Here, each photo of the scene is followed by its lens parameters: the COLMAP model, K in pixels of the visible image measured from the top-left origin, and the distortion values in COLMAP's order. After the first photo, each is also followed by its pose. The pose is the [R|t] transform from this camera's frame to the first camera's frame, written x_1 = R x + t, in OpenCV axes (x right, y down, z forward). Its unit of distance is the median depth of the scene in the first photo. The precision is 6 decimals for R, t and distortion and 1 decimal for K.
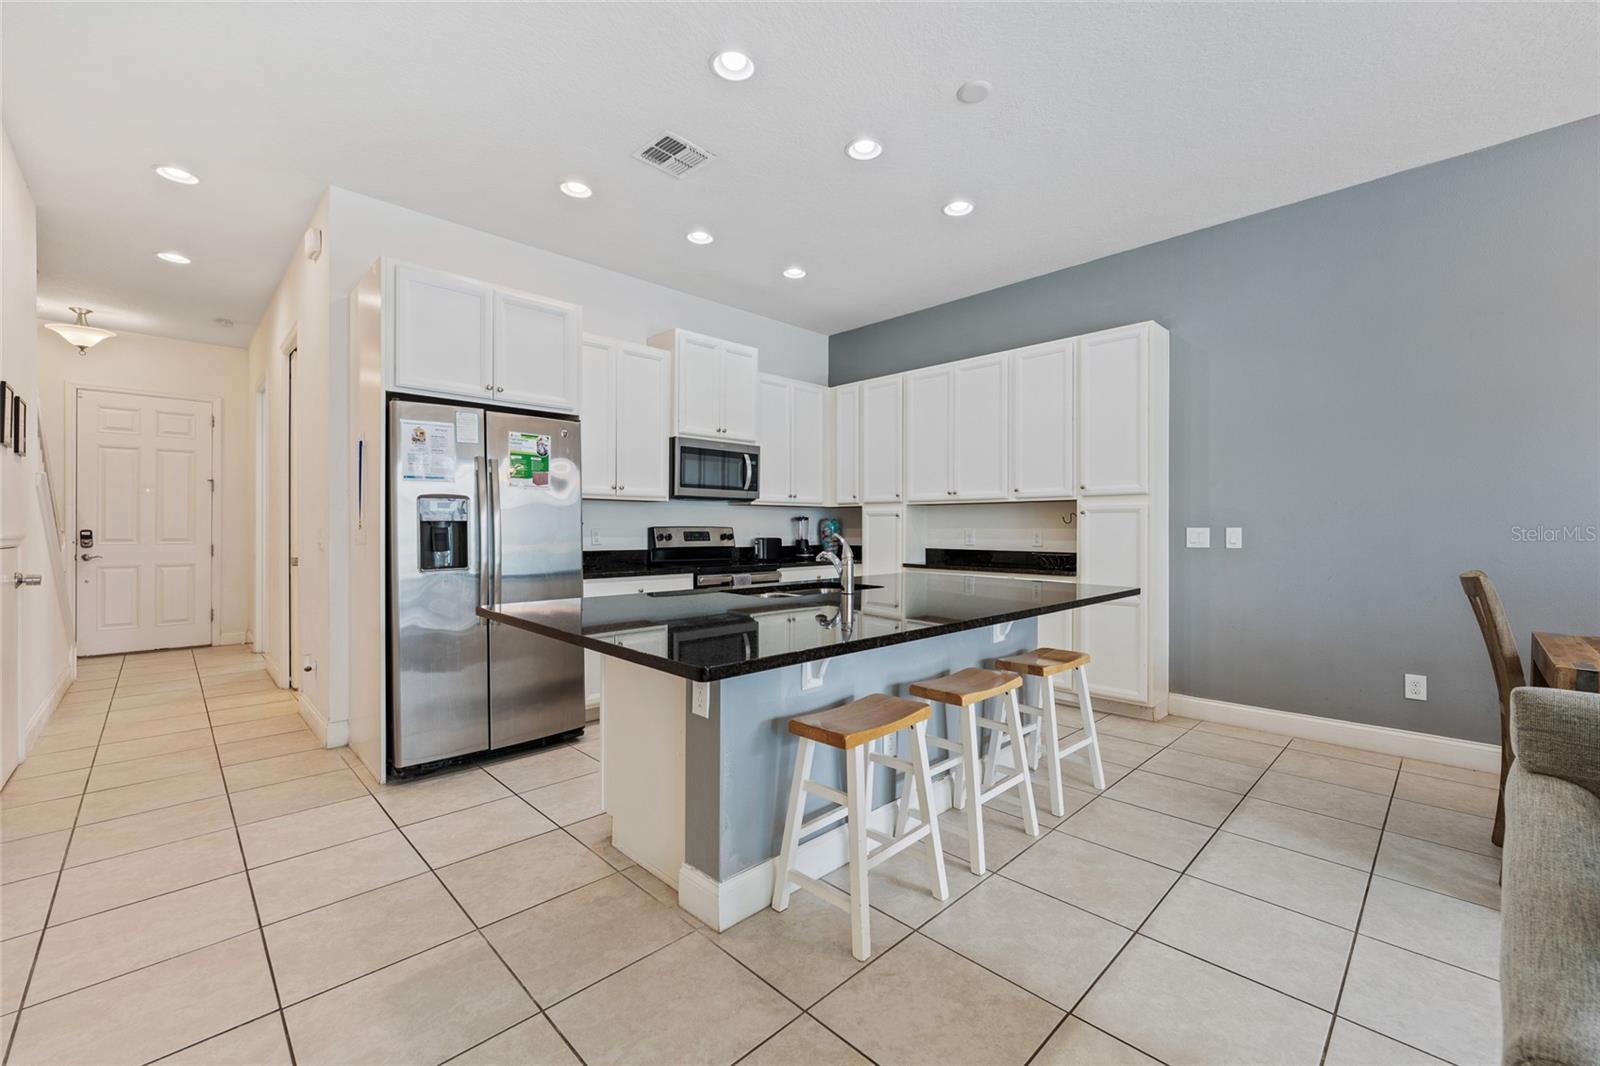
lens RADIAL K [[645.4, 0, 800.5], [0, 645.4, 533.8], [0, 0, 1]] dist [0.000907, 0.000012]
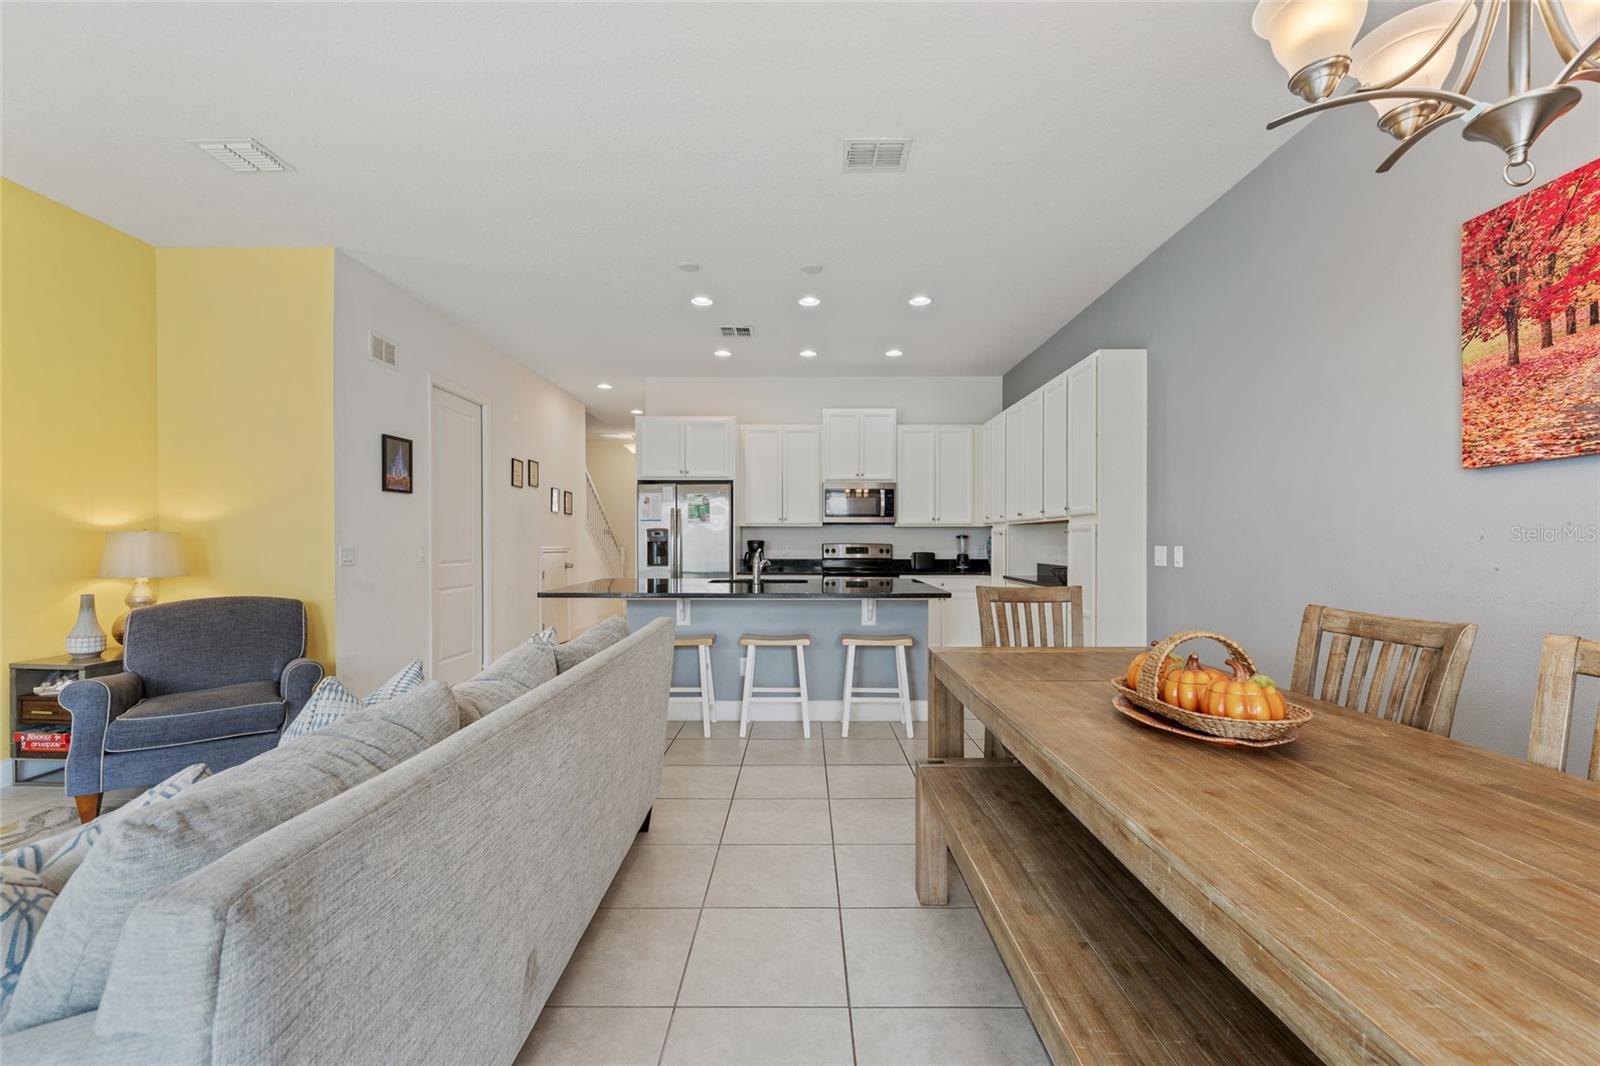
lens RADIAL K [[645.4, 0, 797.9], [0, 645.4, 536.8], [0, 0, 1]] dist [0.000907, 0.000012]
pose [[0.713003, -0.007625, -0.701120, 0.726176], [-0.003107, 0.999897, -0.014034, -0.005860], [0.701154, 0.012185, 0.712905, -0.076690]]
